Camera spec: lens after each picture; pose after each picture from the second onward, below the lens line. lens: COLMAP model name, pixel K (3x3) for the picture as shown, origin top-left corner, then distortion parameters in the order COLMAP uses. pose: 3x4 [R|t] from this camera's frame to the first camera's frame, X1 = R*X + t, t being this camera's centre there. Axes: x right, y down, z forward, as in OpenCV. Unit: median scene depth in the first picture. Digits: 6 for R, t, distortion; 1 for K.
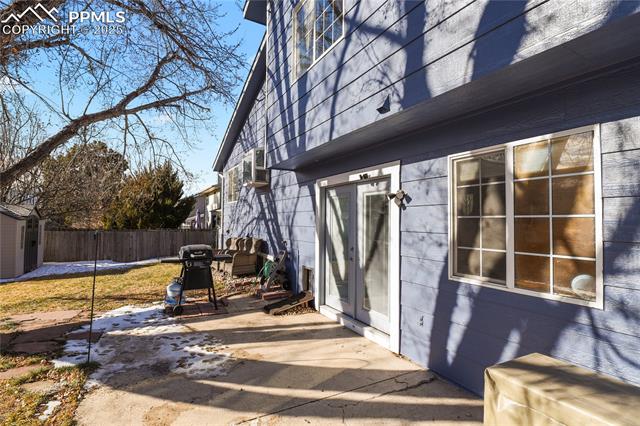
lens RADIAL K [[319.2, 0, 320.0], [0, 319.2, 213.0], [0, 0, 1]] dist [-0.001624, -0.000191]
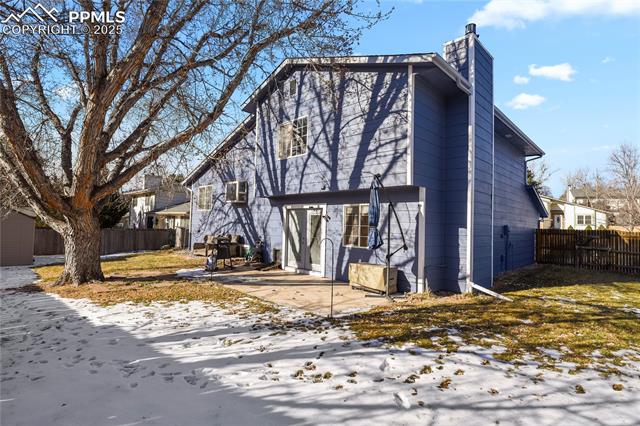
lens RADIAL K [[319.2, 0, 320.0], [0, 319.2, 213.0], [0, 0, 1]] dist [-0.001624, -0.000191]
pose [[0.960525, 0.029291, 0.276648, -0.397762], [-0.026749, 0.999558, -0.012960, -0.037155], [-0.276906, 0.005048, 0.960884, -1.137224]]
